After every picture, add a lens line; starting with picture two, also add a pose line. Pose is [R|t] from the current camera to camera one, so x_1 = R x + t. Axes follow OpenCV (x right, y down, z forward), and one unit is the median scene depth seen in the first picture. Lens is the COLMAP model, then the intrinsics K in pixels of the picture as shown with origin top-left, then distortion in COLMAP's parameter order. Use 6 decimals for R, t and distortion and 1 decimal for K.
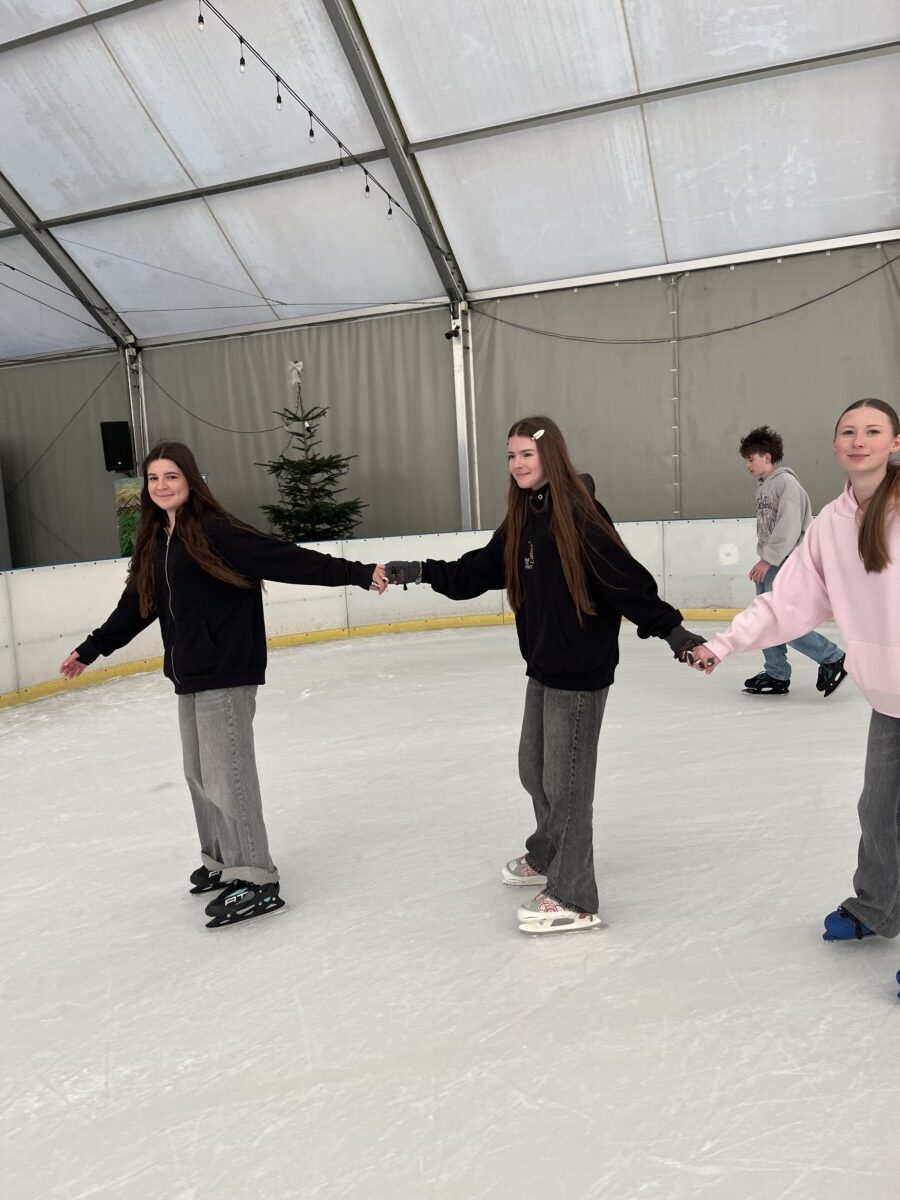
lens RADIAL K [[920.5, 0, 440.7], [0, 920.5, 599.2], [0, 0, 1]] dist [0.082847, -0.114287]
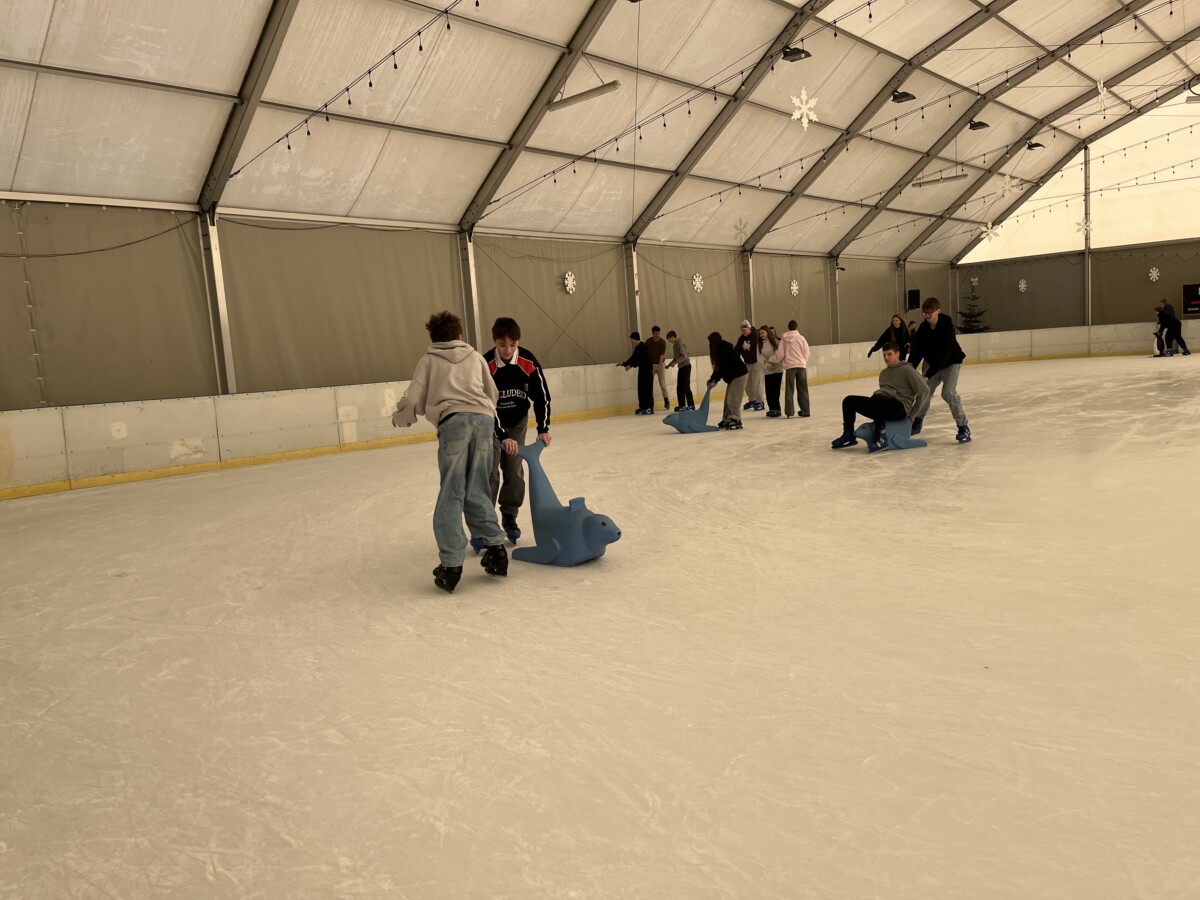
lens RADIAL K [[903.7, 0, 593.4], [0, 903.7, 453.1], [0, 0, 1]] dist [0.078723, -0.109706]
pose [[0.329989, -0.075382, 0.940970, -0.645204], [0.146589, 0.988807, 0.027807, 0.042030], [-0.932534, 0.128760, 0.337345, -0.029858]]
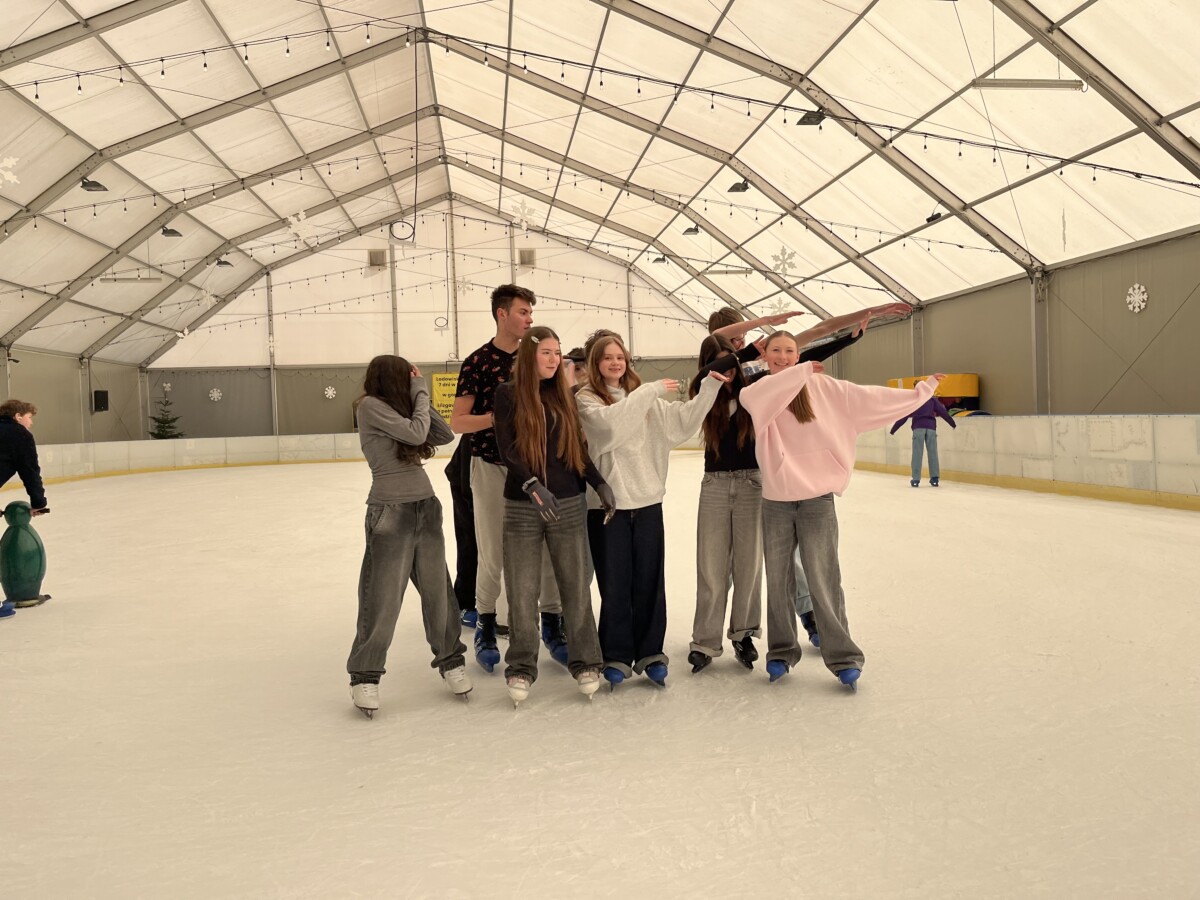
lens RADIAL K [[902.5, 0, 601.6], [0, 902.5, 437.4], [0, 0, 1]] dist [0.072771, -0.100552]
pose [[-0.494171, 0.050432, 0.867901, -0.590405], [0.147490, 0.988708, 0.026527, 0.039930], [-0.856763, 0.141116, -0.496029, 0.027563]]
